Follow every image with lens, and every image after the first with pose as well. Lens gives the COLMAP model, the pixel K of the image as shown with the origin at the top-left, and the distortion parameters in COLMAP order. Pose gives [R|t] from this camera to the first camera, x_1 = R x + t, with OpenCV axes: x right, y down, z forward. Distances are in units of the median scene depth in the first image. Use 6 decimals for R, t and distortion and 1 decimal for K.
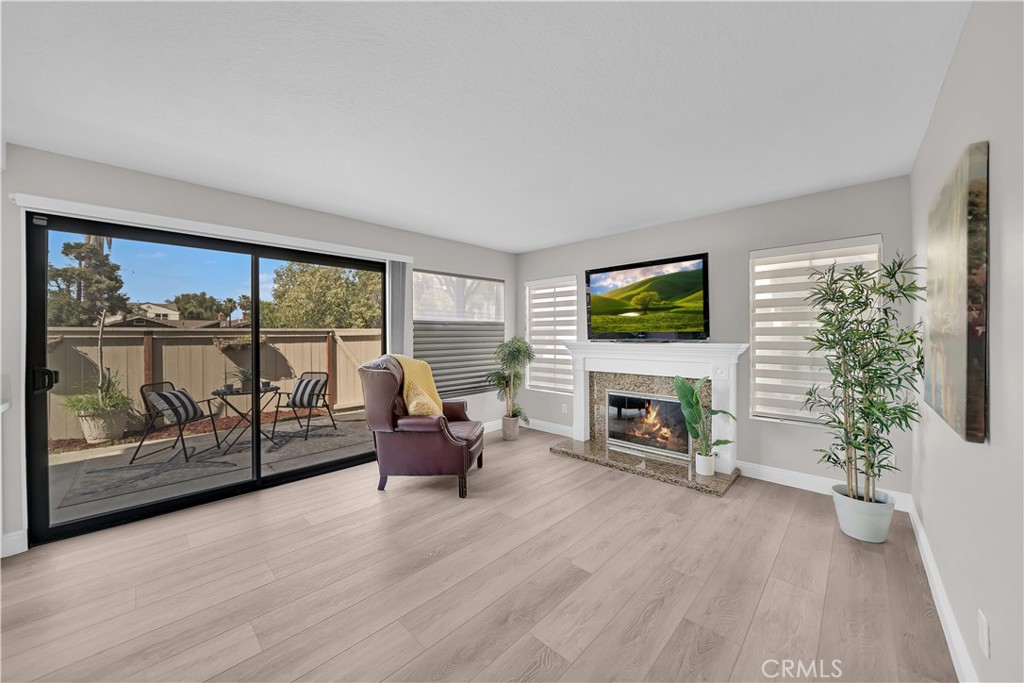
lens RADIAL K [[369.8, 0, 498.7], [0, 369.8, 336.8], [0, 0, 1]] dist [-0.013288, 0.000049]
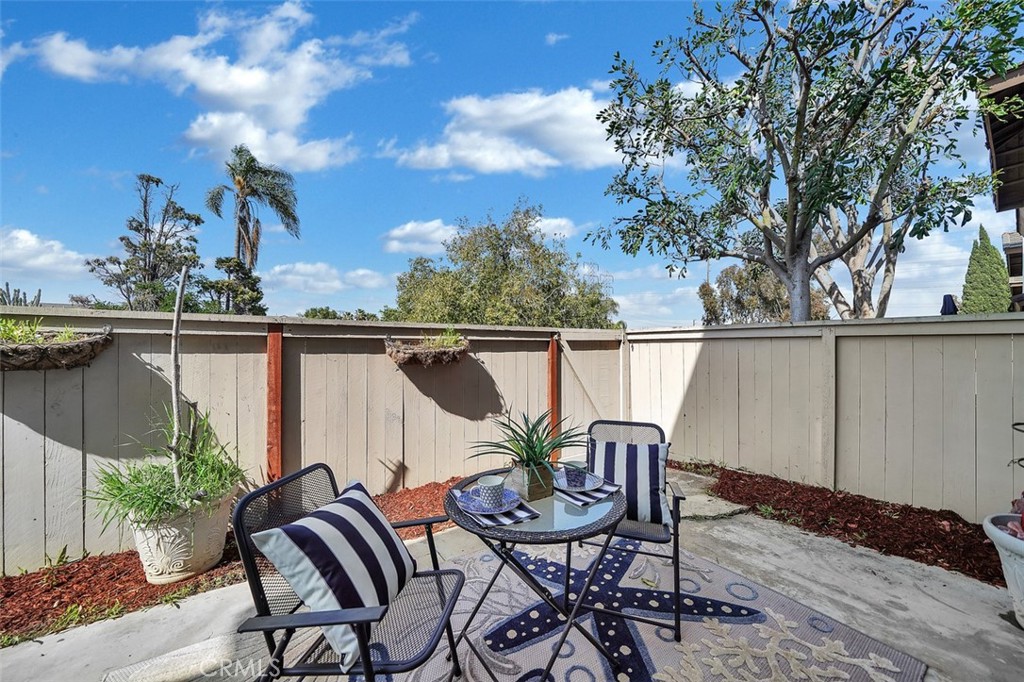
lens RADIAL K [[360.5, 0, 520.4], [0, 360.5, 344.7], [0, 0, 1]] dist [-0.025518, 0.000042]
pose [[0.983948, 0.007018, -0.178316, -0.410288], [-0.009133, 0.999897, -0.011043, 0.011322], [0.178220, 0.012494, 0.983911, 0.438929]]
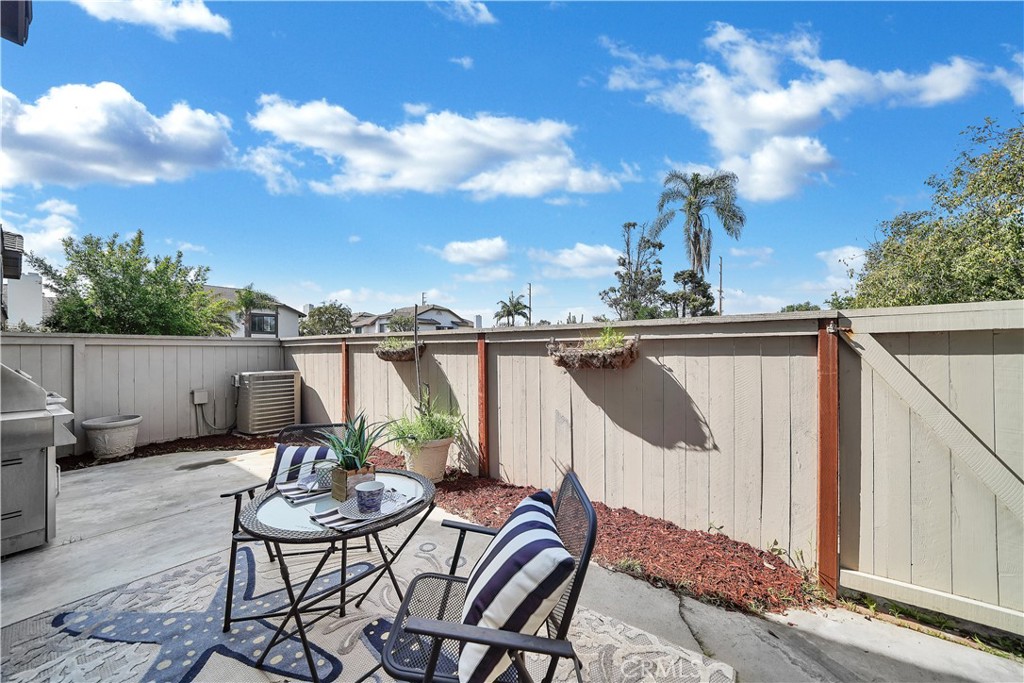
lens RADIAL K [[362.3, 0, 511.9], [0, 362.3, 345.5], [0, 0, 1]] dist [-0.014720, 0.000012]
pose [[0.184474, -0.005848, -0.982820, -0.220664], [-0.001162, 0.999980, -0.006168, 0.008549], [0.982837, 0.002280, 0.184463, 0.696022]]
